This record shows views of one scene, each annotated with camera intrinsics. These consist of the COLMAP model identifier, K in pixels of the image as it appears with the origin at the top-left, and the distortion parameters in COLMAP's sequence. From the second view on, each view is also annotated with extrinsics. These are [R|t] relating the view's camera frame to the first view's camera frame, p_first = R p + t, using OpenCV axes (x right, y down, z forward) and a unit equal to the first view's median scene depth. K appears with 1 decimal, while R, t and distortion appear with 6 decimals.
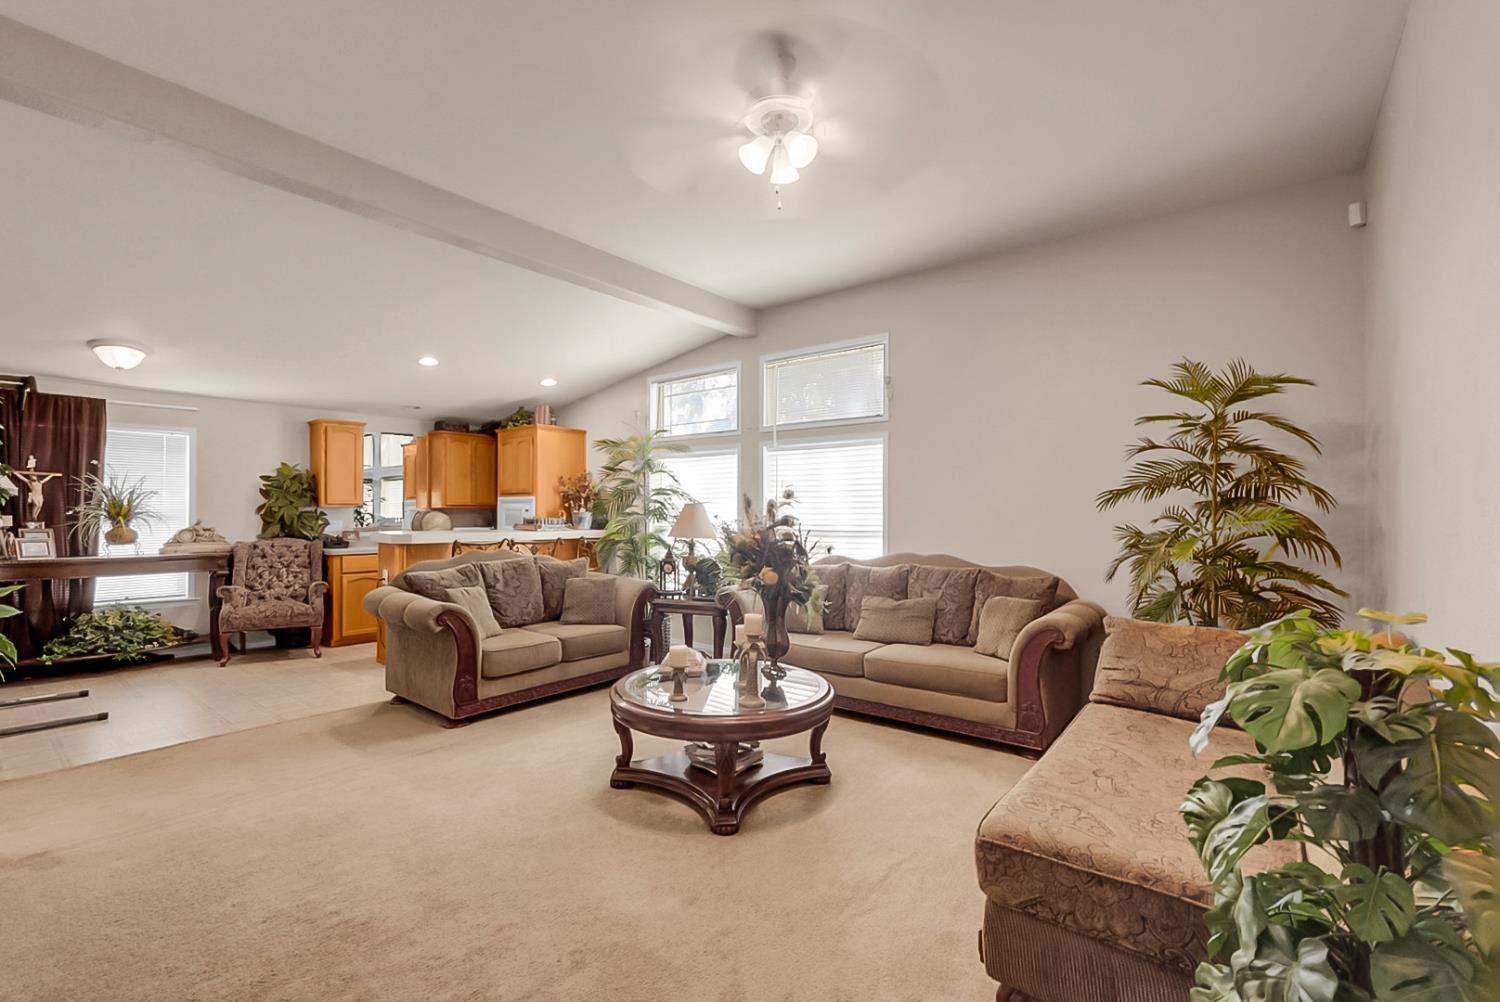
lens RADIAL K [[647.7, 0, 750.0], [0, 647.7, 501.0], [0, 0, 1]] dist [0.000762, -0.000201]
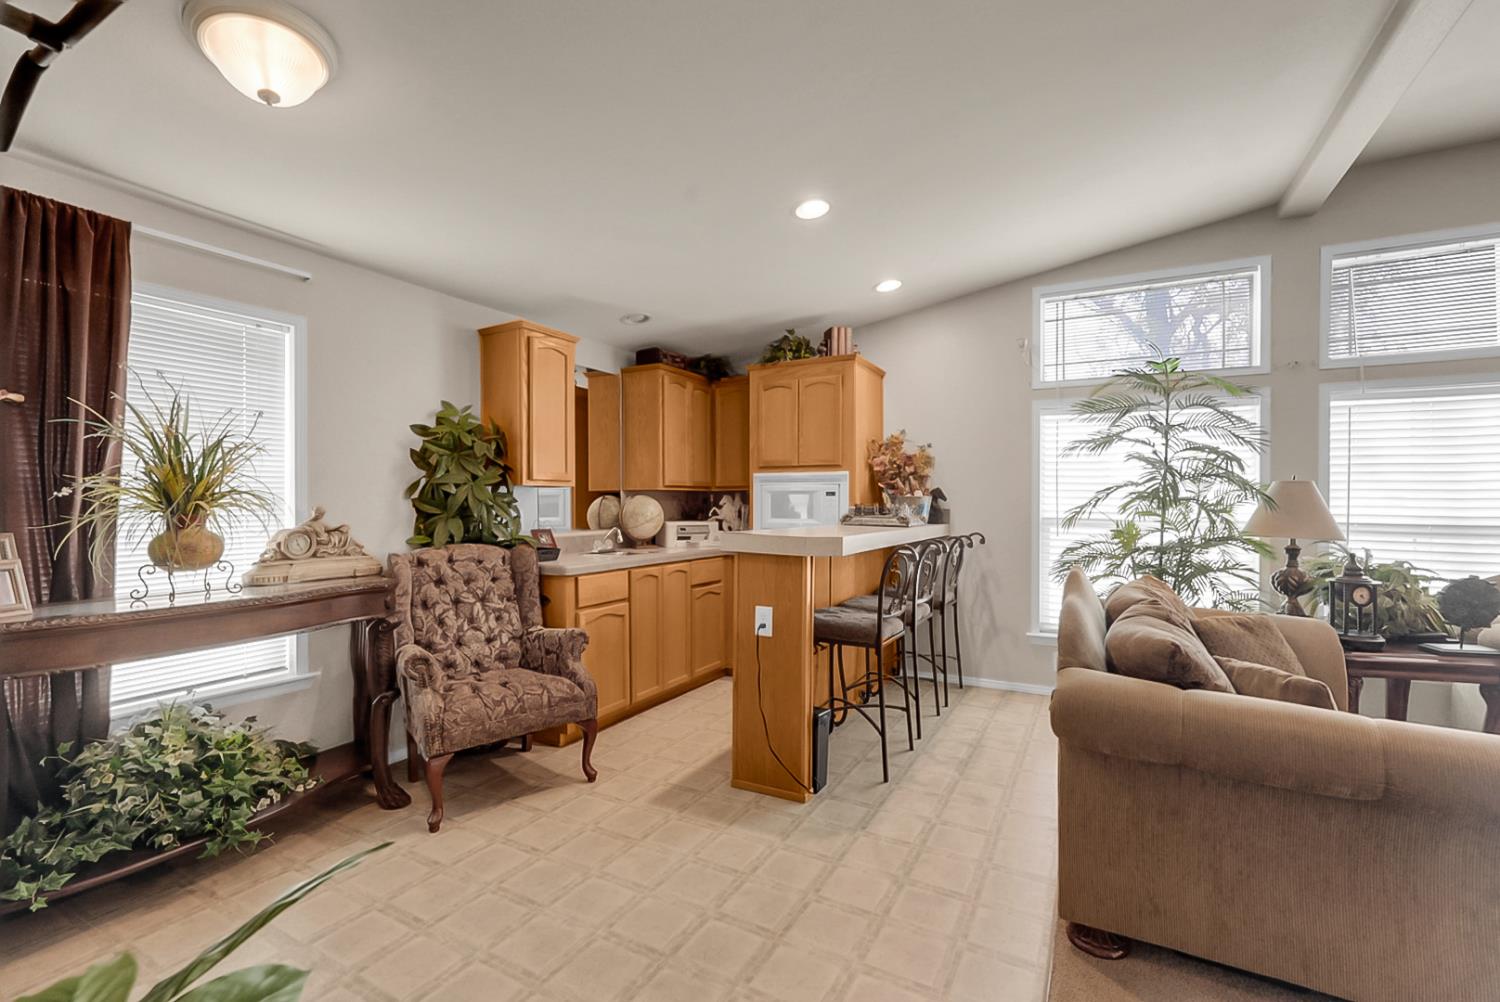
lens RADIAL K [[650.4, 0, 751.6], [0, 650.4, 494.5], [0, 0, 1]] dist [-0.000772, 0.000000]
pose [[0.981499, 0.002516, 0.191450, -0.618189], [-0.003981, 0.999966, 0.007268, 0.012505], [-0.191426, -0.007896, 0.981475, 0.460392]]
